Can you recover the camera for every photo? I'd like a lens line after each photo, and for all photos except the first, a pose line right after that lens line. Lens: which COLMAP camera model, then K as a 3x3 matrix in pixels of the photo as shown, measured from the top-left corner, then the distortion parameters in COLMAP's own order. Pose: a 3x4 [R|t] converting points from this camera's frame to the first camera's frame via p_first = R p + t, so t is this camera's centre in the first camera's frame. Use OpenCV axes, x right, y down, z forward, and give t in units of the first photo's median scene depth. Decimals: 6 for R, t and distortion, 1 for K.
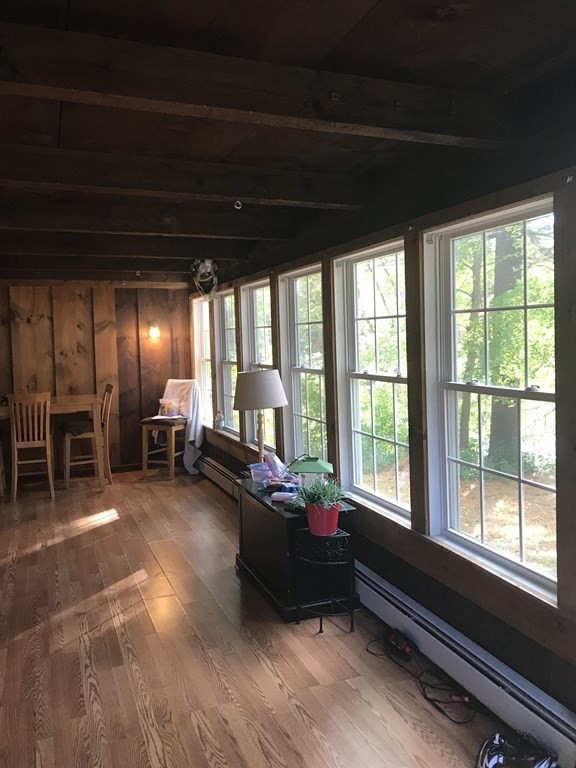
lens RADIAL K [[645.9, 0, 290.4], [0, 645.9, 377.8], [0, 0, 1]] dist [0.026012, -0.013730]
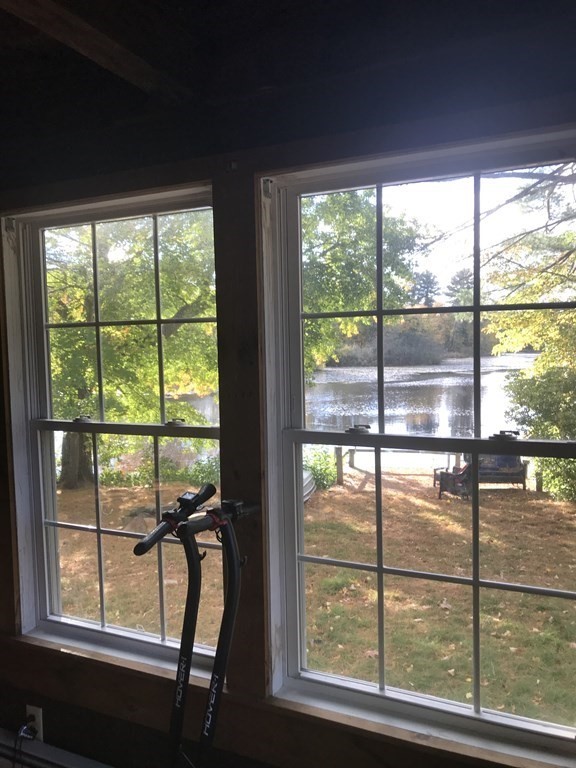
lens RADIAL K [[700.2, 0, 287.9], [0, 700.2, 383.8], [0, 0, 1]] dist [0.013884, 0.000000]
pose [[0.750373, -0.027375, 0.660447, -0.077382], [0.046755, 0.998838, -0.011720, -0.012402], [-0.659359, 0.039674, 0.750781, 0.210685]]
